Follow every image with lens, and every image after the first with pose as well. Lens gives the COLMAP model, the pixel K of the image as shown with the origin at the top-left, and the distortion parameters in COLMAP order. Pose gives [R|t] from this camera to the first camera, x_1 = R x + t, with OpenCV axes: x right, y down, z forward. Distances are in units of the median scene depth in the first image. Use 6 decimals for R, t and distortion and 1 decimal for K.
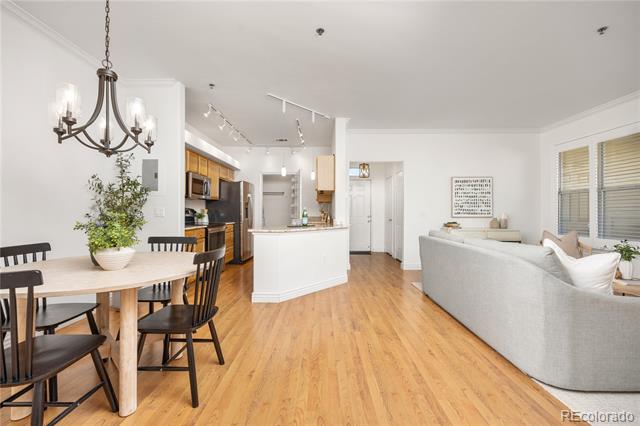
lens RADIAL K [[257.0, 0, 320.8], [0, 257.0, 209.0], [0, 0, 1]] dist [-0.000476, -0.000836]
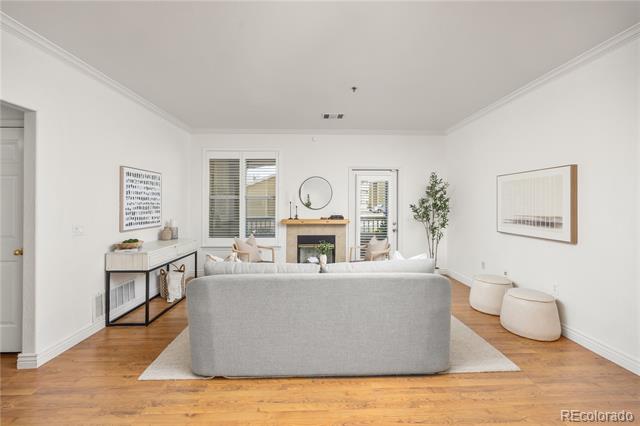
lens RADIAL K [[257.0, 0, 319.2], [0, 257.0, 203.6], [0, 0, 1]] dist [-0.000476, -0.000836]
pose [[-0.035128, 0.001659, 0.999381, -0.116885], [-0.009345, 0.999954, -0.001988, -0.037624], [-0.999339, -0.009409, -0.035111, 0.554715]]
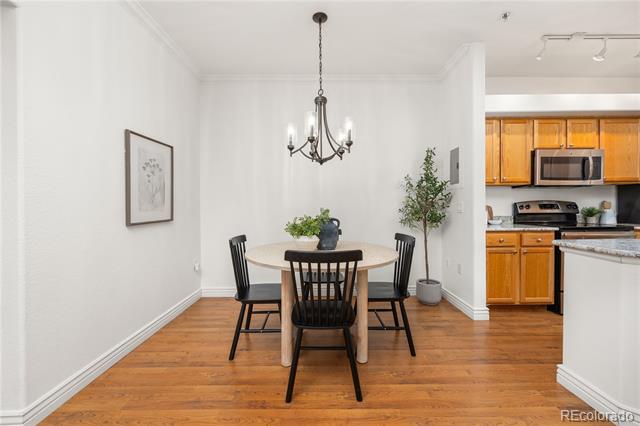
lens RADIAL K [[257.0, 0, 322.4], [0, 257.0, 209.0], [0, 0, 1]] dist [-0.000476, -0.000836]
pose [[0.009248, 0.003894, -0.999950, 0.152647], [0.016698, 0.999852, 0.004048, 0.005218], [0.999818, -0.016735, 0.009181, 0.339175]]
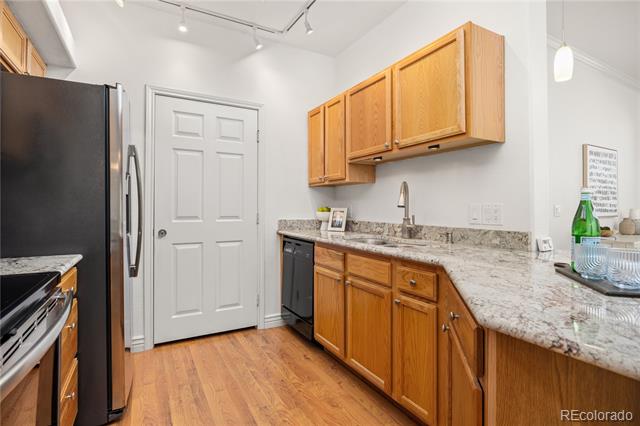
lens RADIAL K [[323.3, 0, 318.5], [0, 323.3, 205.4], [0, 0, 1]] dist [-0.008376, 0.000278]
pose [[0.867690, 0.001817, 0.497103, -0.320942], [-0.003421, 0.999991, 0.002317, 0.006007], [-0.497094, -0.003711, 0.867689, 0.693289]]
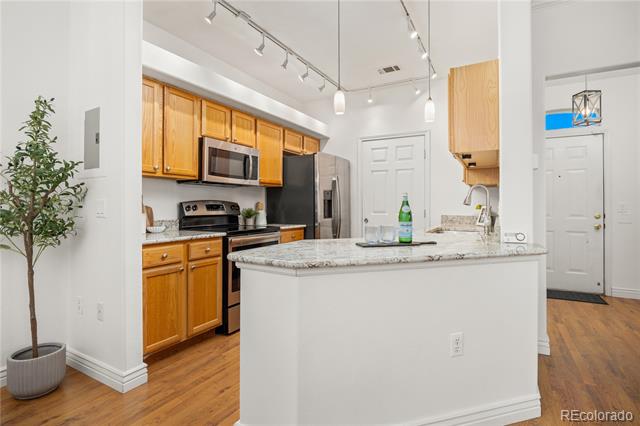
lens RADIAL K [[323.3, 0, 322.9], [0, 323.3, 205.0], [0, 0, 1]] dist [-0.008376, 0.000278]
pose [[0.879468, -0.005554, -0.475926, 0.046882], [0.007992, 0.999963, 0.003100, 0.005393], [0.475891, -0.006531, 0.879480, 0.414165]]
